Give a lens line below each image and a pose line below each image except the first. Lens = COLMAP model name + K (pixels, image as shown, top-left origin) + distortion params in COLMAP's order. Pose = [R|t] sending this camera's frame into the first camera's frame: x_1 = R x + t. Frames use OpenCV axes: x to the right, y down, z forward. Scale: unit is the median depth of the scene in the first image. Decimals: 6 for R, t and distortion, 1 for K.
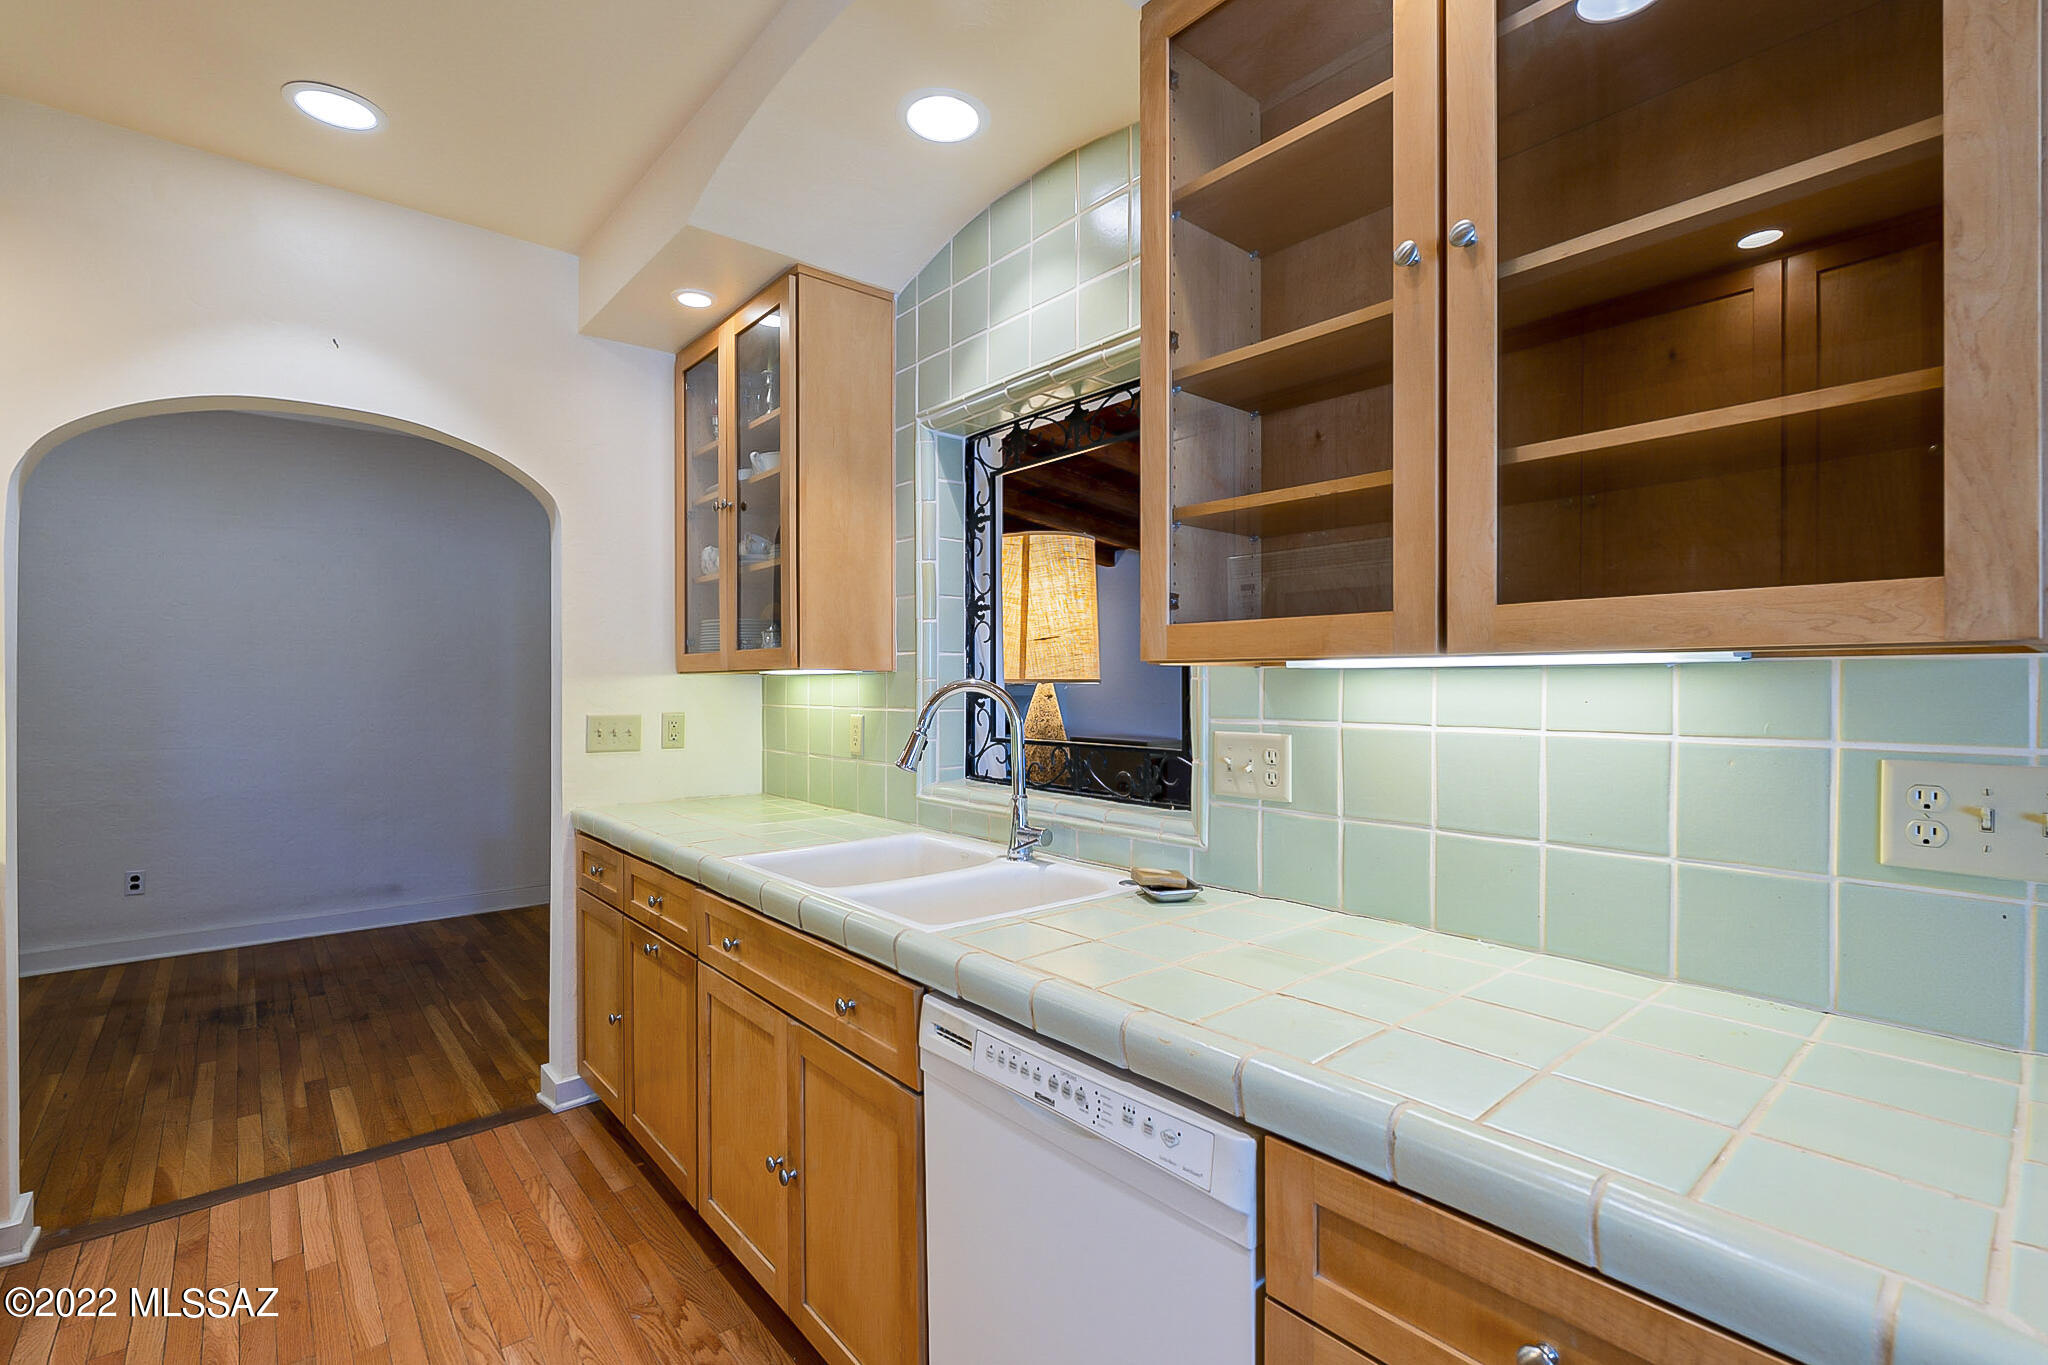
lens RADIAL K [[899.6, 0, 1024.0], [0, 899.6, 682.5], [0, 0, 1]] dist [0.000358, 0.000082]
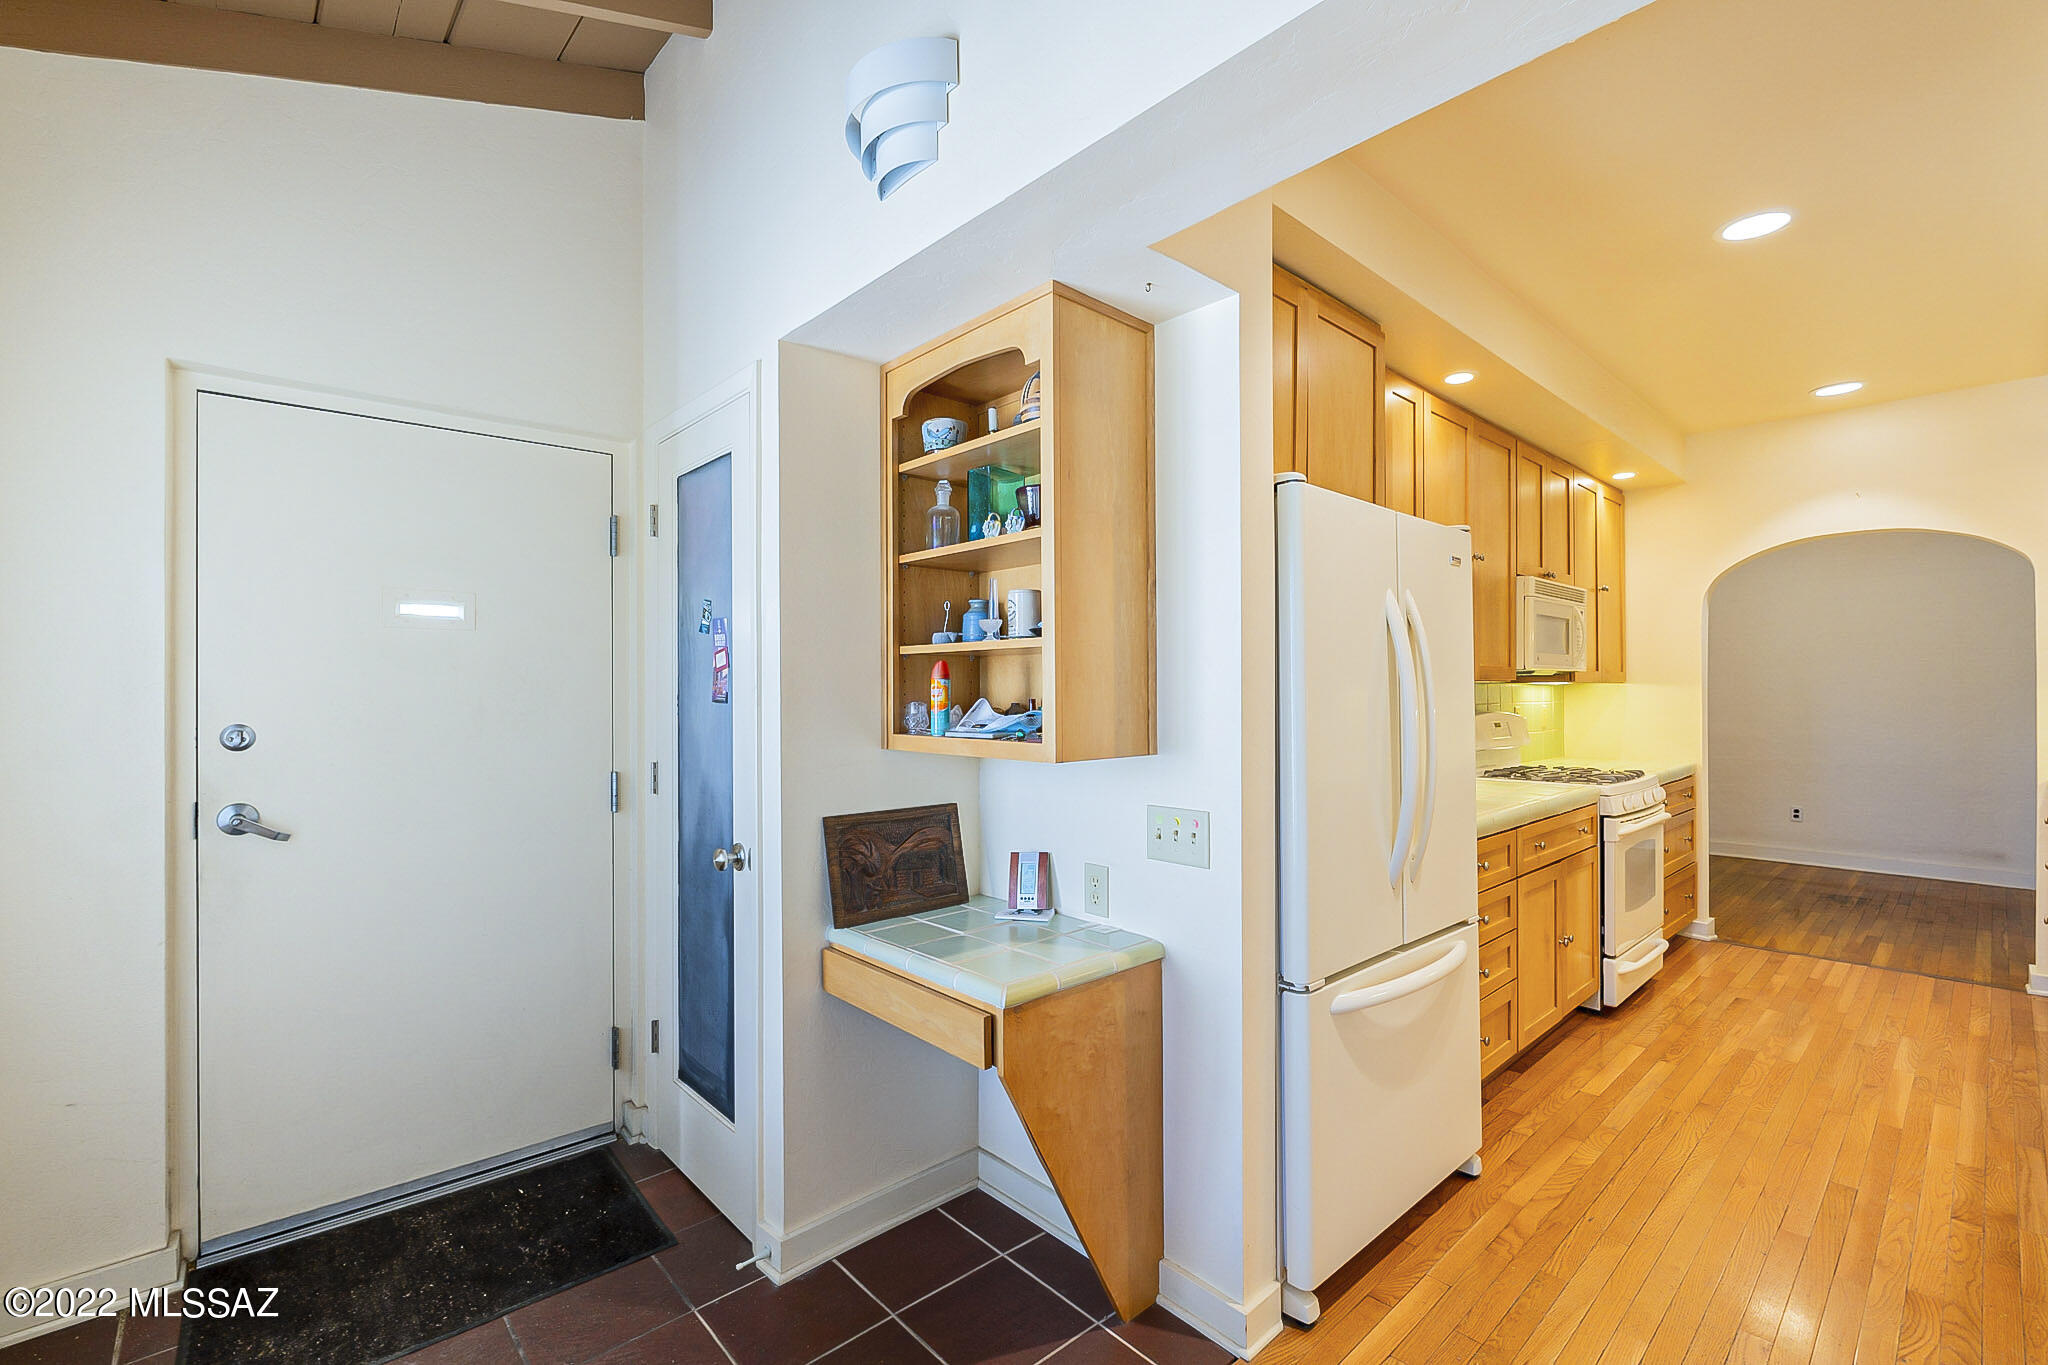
lens RADIAL K [[889.0, 0, 1024.0], [0, 889.0, 682.5], [0, 0, 1]] dist [-0.002660, -0.000226]
pose [[0.023012, -0.002806, -0.999731, 0.634085], [0.001067, 0.999996, -0.002782, 0.003662], [0.999735, -0.001003, 0.023015, -0.451119]]
